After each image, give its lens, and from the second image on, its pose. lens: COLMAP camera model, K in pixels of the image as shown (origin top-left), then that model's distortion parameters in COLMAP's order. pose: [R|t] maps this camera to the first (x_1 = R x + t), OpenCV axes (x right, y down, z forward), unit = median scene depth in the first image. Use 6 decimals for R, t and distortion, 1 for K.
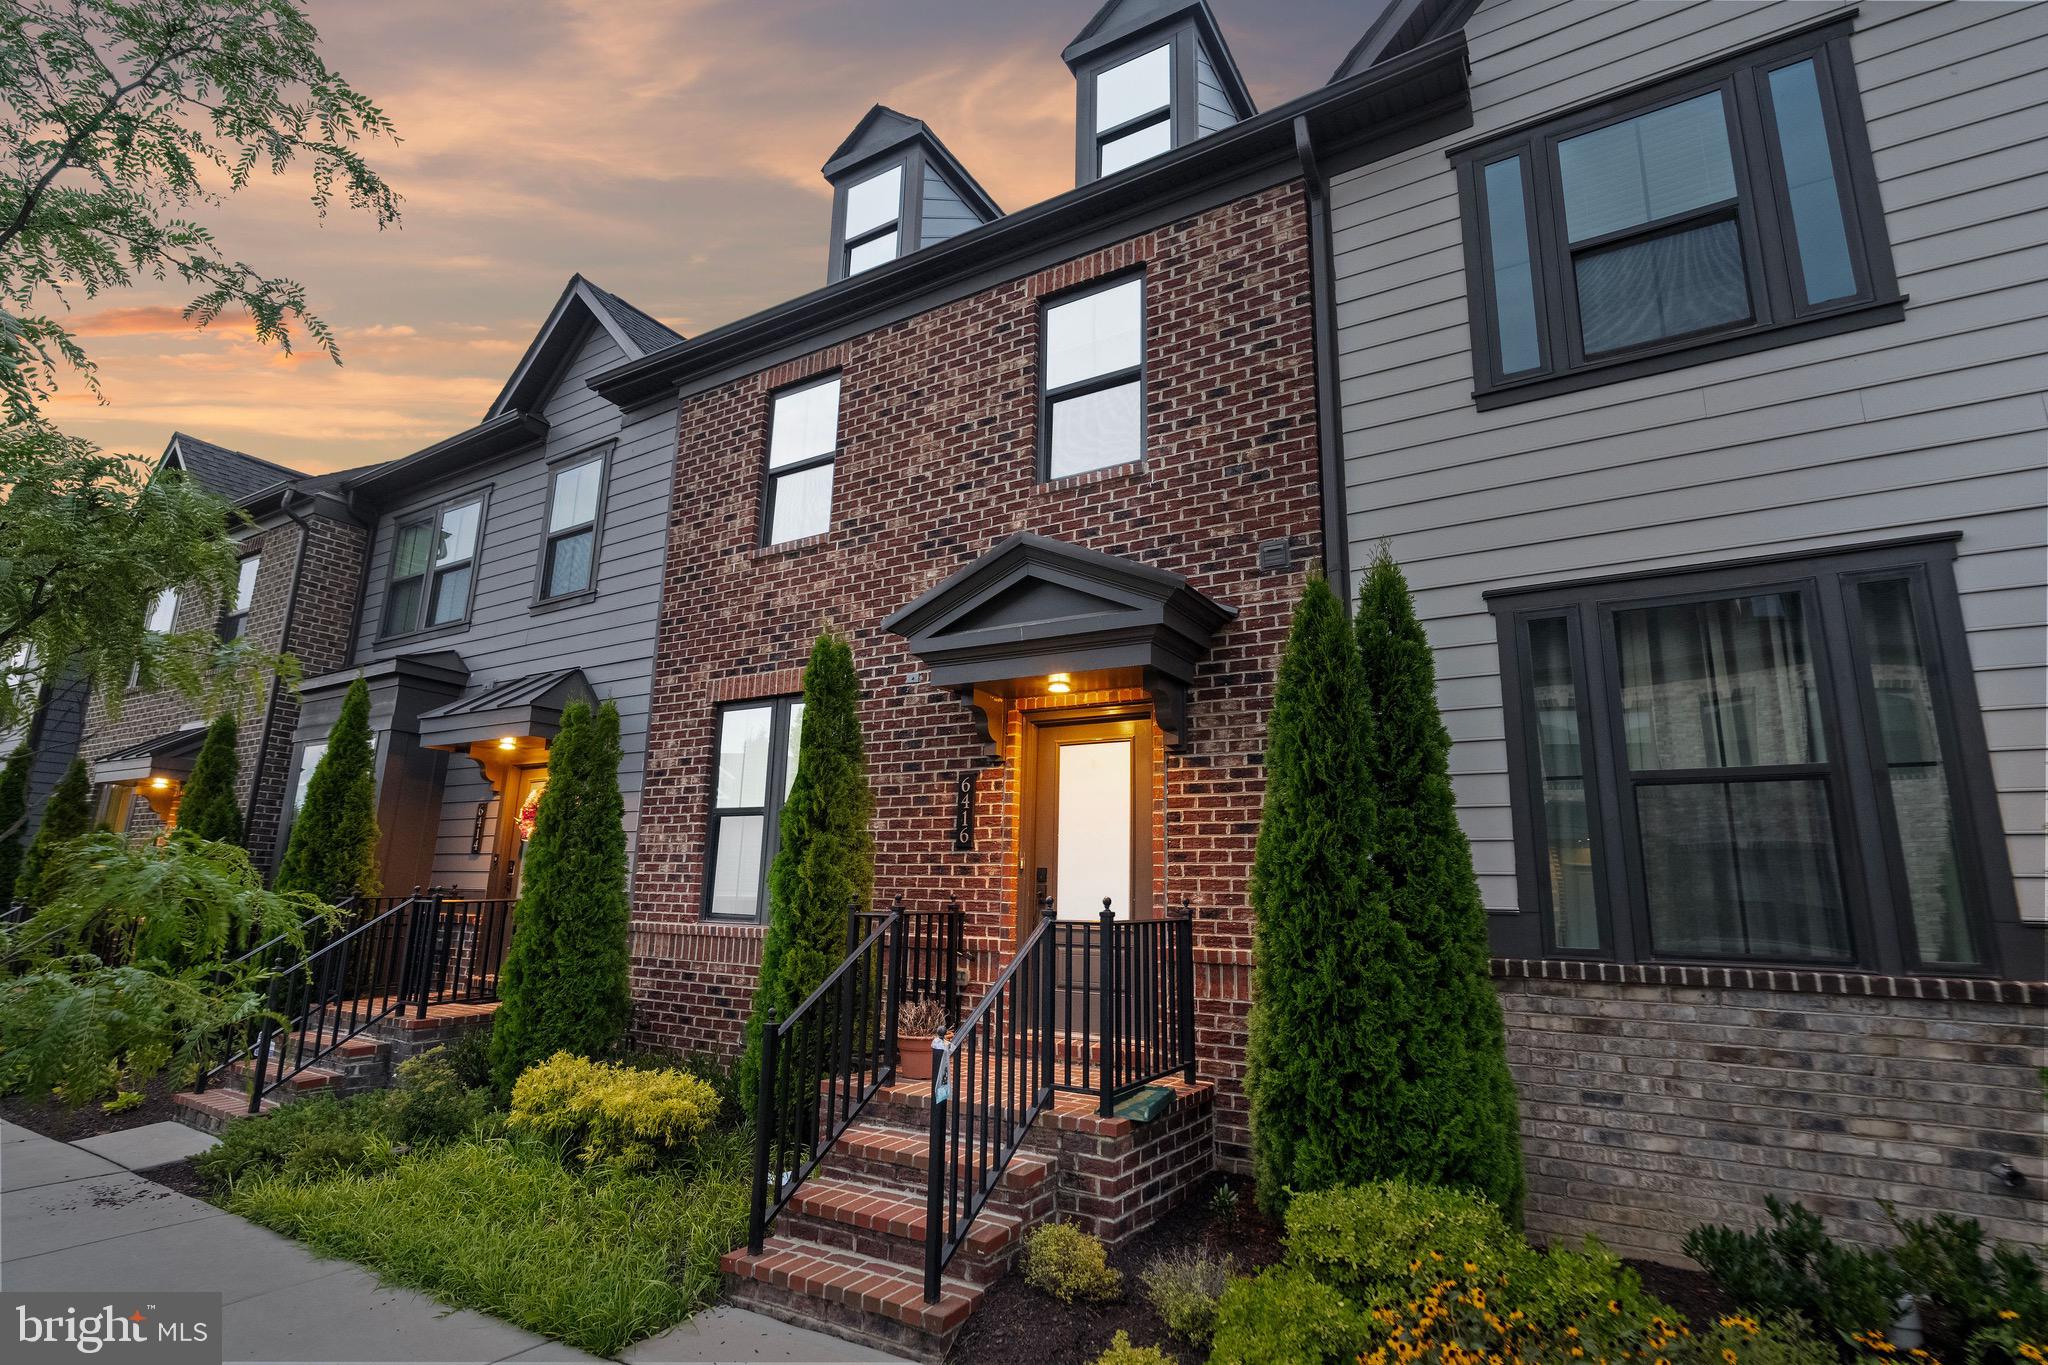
lens RADIAL K [[991.6, 0, 1024.0], [0, 991.6, 682.5], [0, 0, 1]] dist [-0.010009, 0.006331]
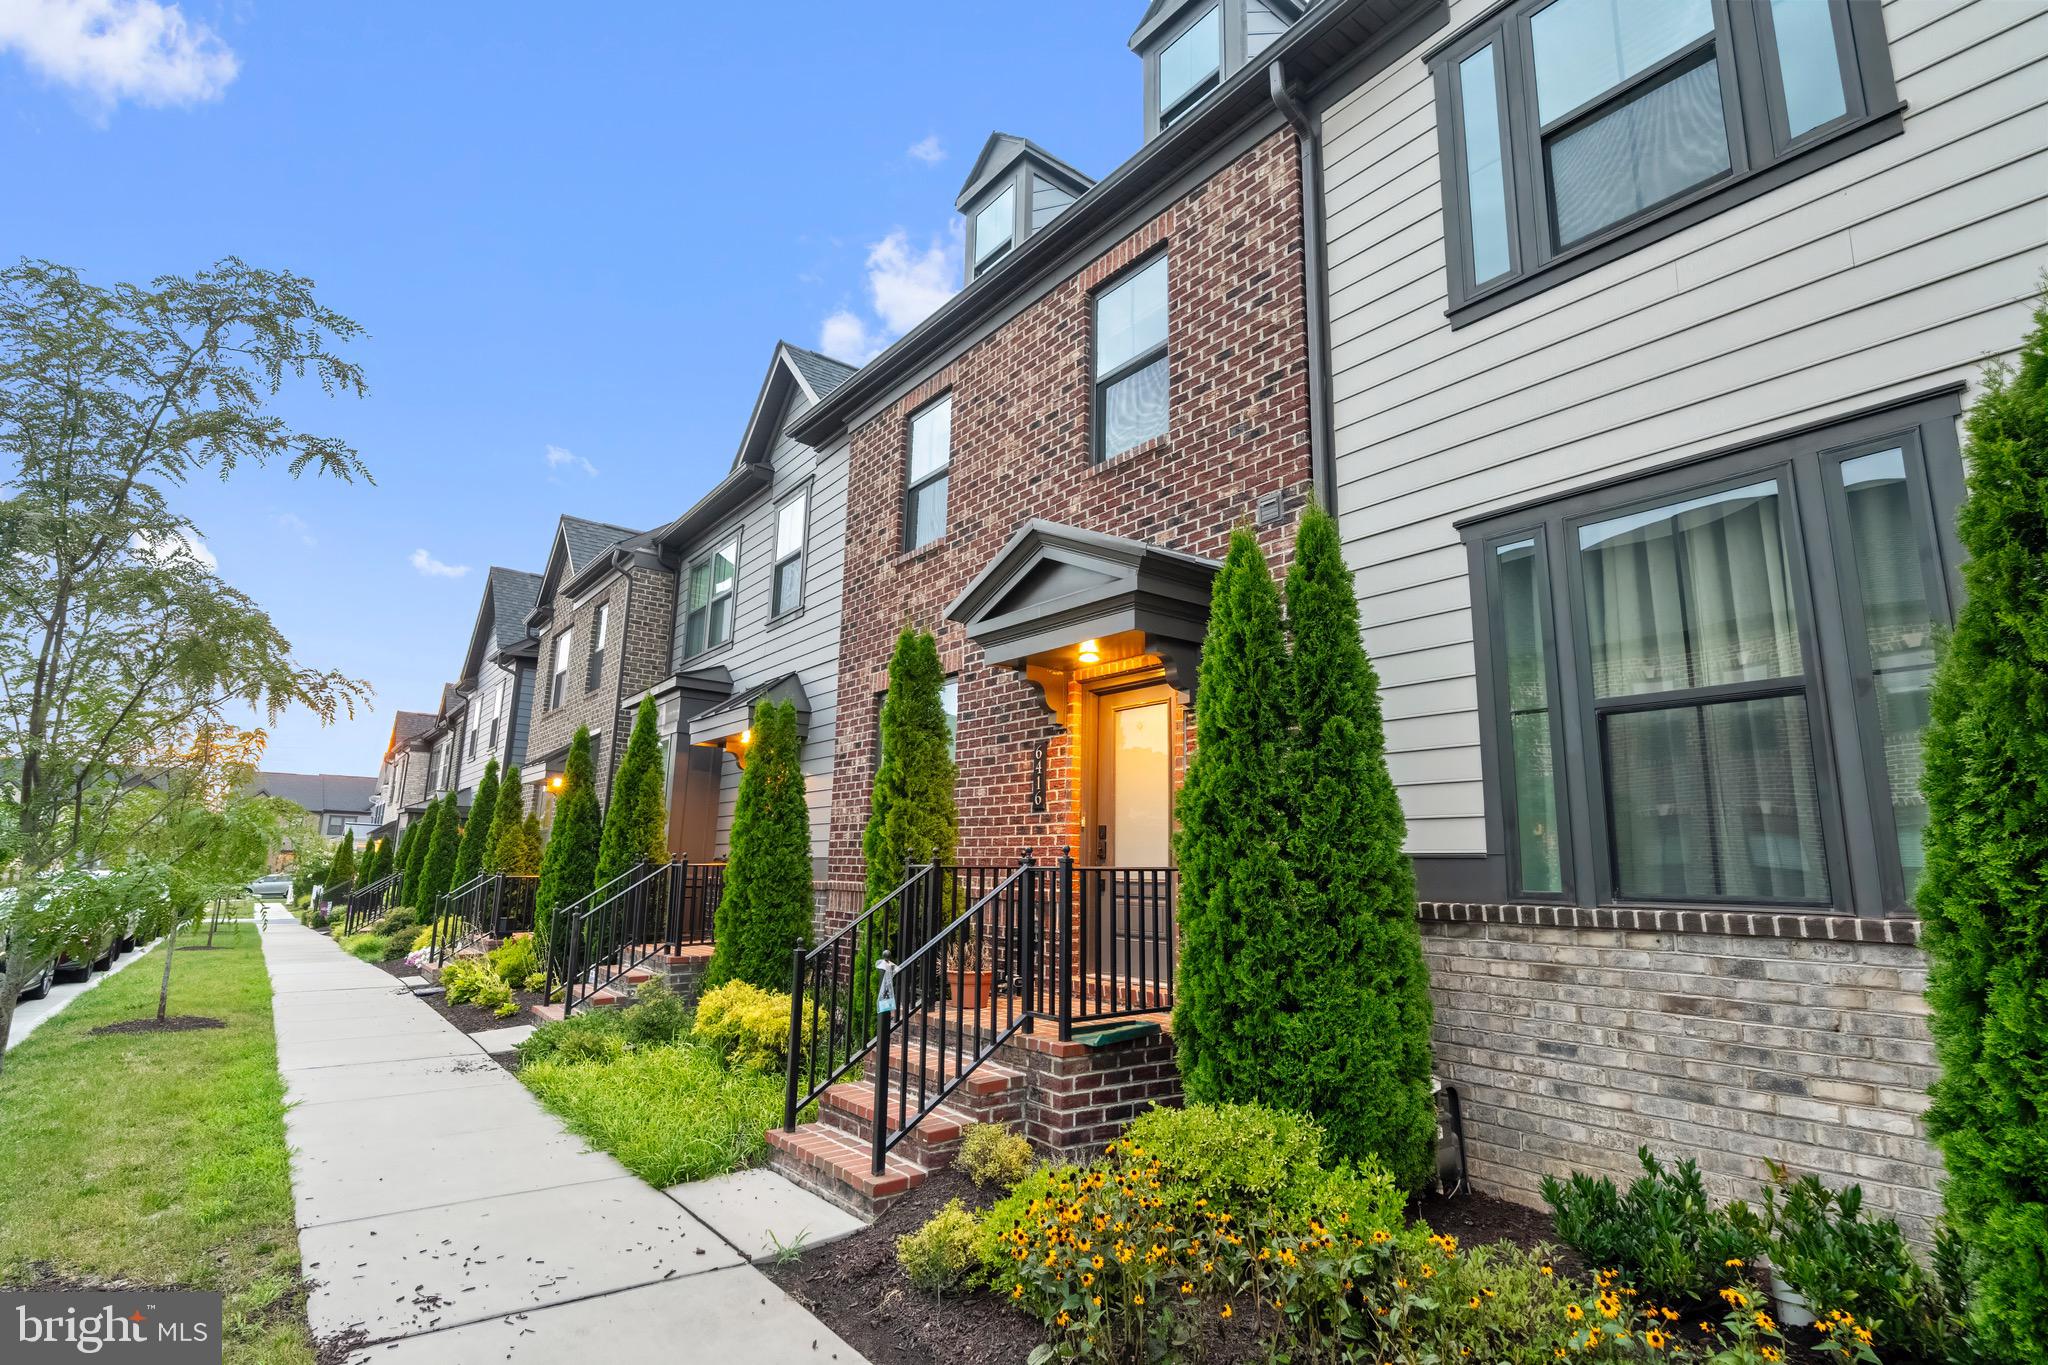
lens RADIAL K [[991.6, 0, 1024.0], [0, 991.6, 682.5], [0, 0, 1]] dist [-0.010009, 0.006331]
pose [[0.932936, -0.072449, -0.352678, 0.353870], [0.079015, 0.996864, 0.004235, 0.022432], [0.351266, -0.031817, 0.935735, -0.034036]]
